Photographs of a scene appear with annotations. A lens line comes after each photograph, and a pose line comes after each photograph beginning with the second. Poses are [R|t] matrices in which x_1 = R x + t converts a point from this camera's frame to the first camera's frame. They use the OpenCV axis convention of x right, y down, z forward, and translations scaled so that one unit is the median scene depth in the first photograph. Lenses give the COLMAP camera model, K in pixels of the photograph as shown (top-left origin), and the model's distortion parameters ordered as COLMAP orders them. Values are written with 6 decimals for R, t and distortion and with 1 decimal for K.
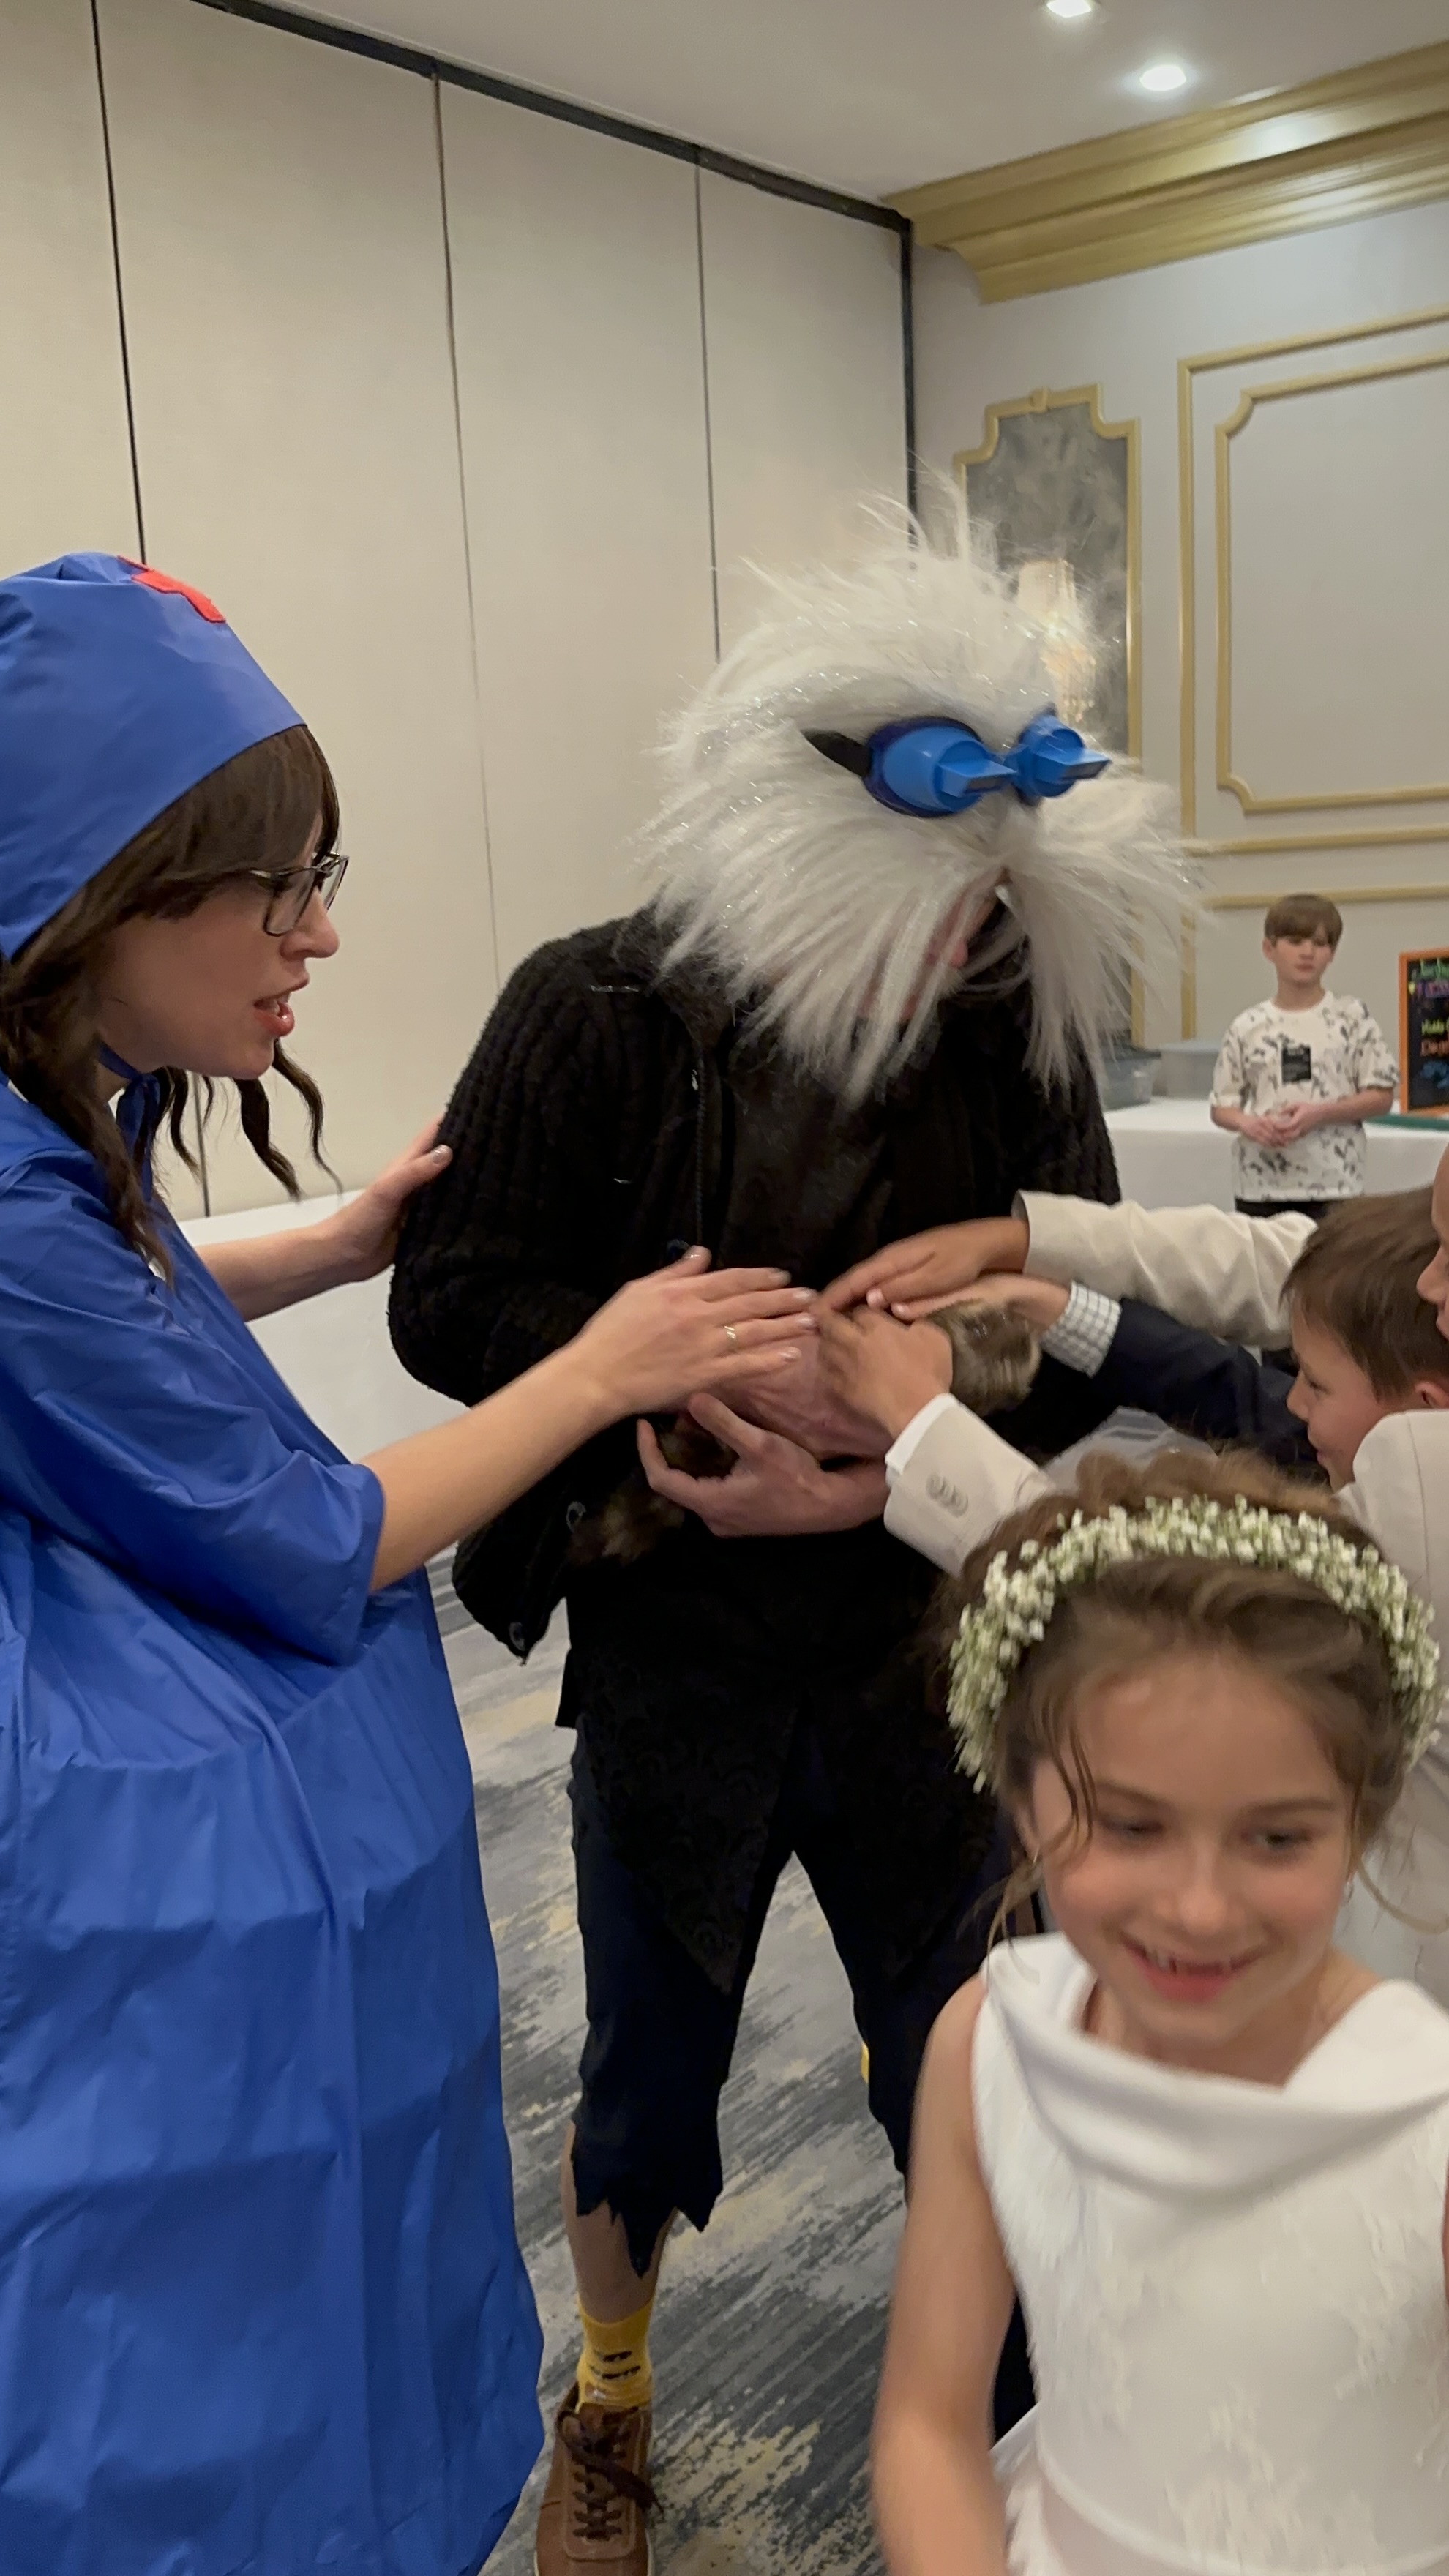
lens RADIAL K [[2318.9, 0, 724.5], [0, 2318.9, 1288.0], [0, 0, 1]] dist [-0.017772, -0.018667]
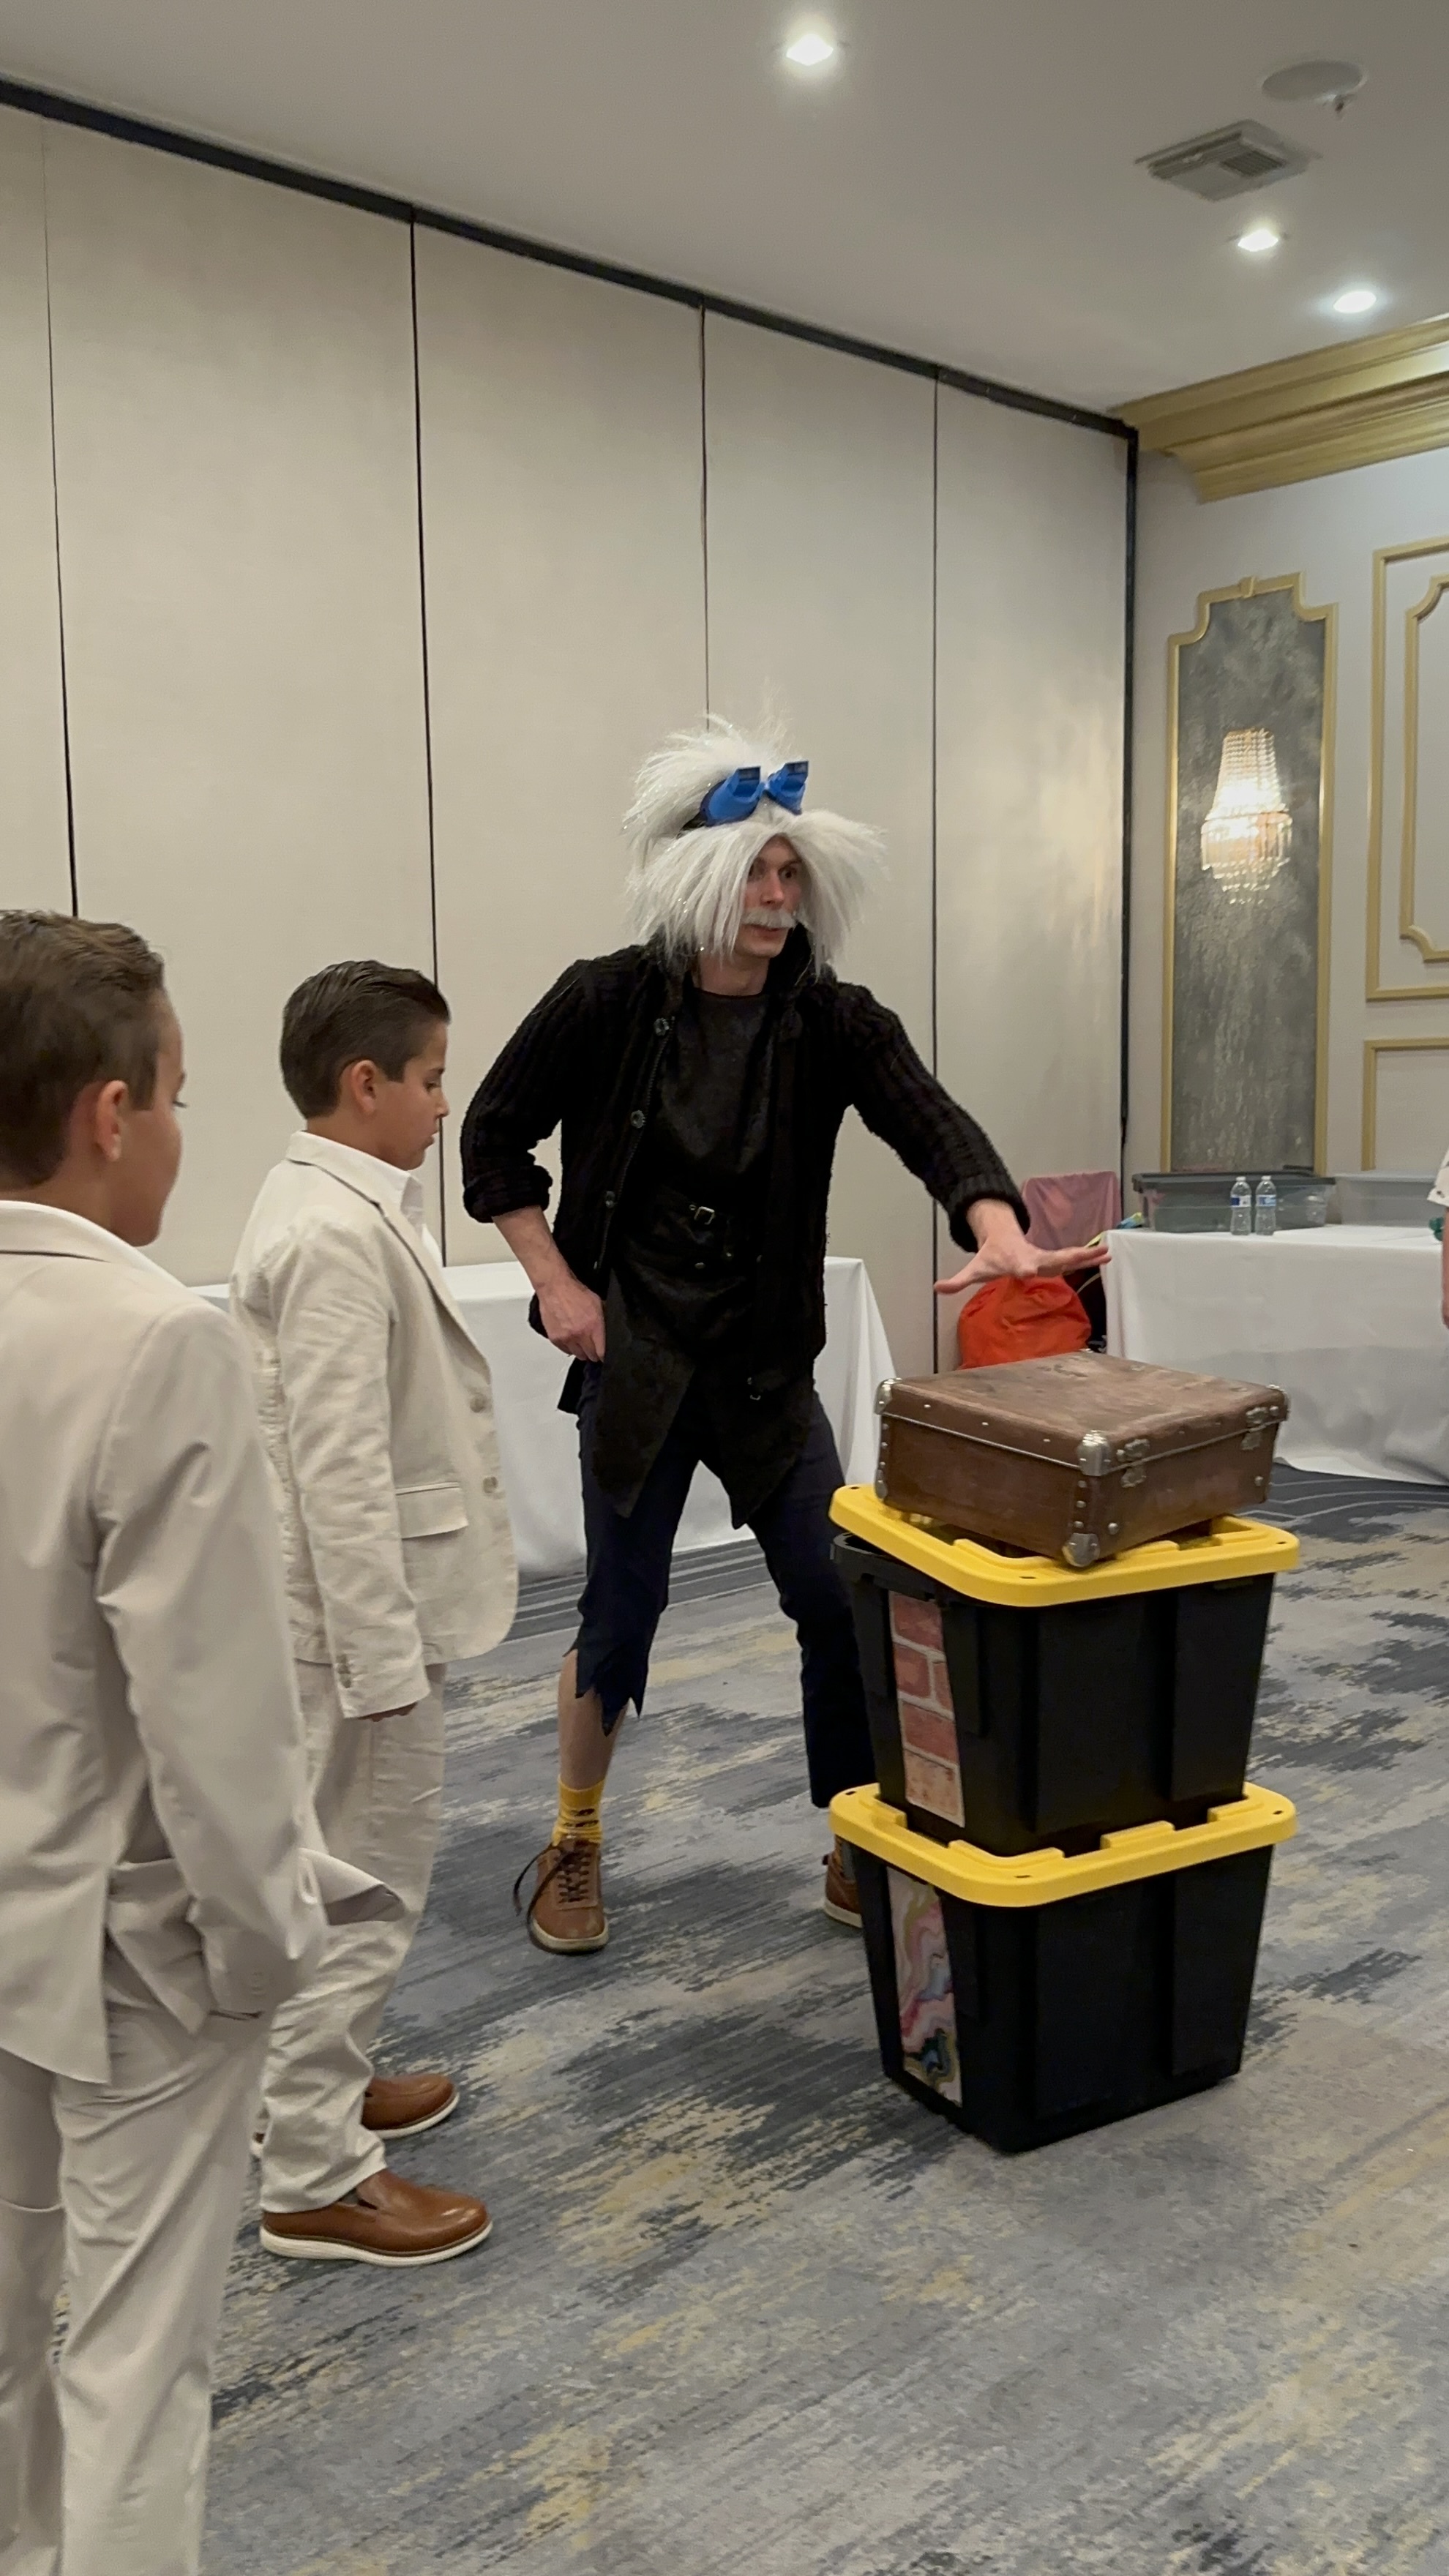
lens RADIAL K [[2318.9, 0, 724.5], [0, 2318.9, 1288.0], [0, 0, 1]] dist [-0.017772, -0.018667]
pose [[0.990581, 0.041457, -0.130500, 0.049157], [-0.051925, 0.995611, -0.077864, 0.045748], [0.126700, 0.083907, 0.988386, -0.088819]]
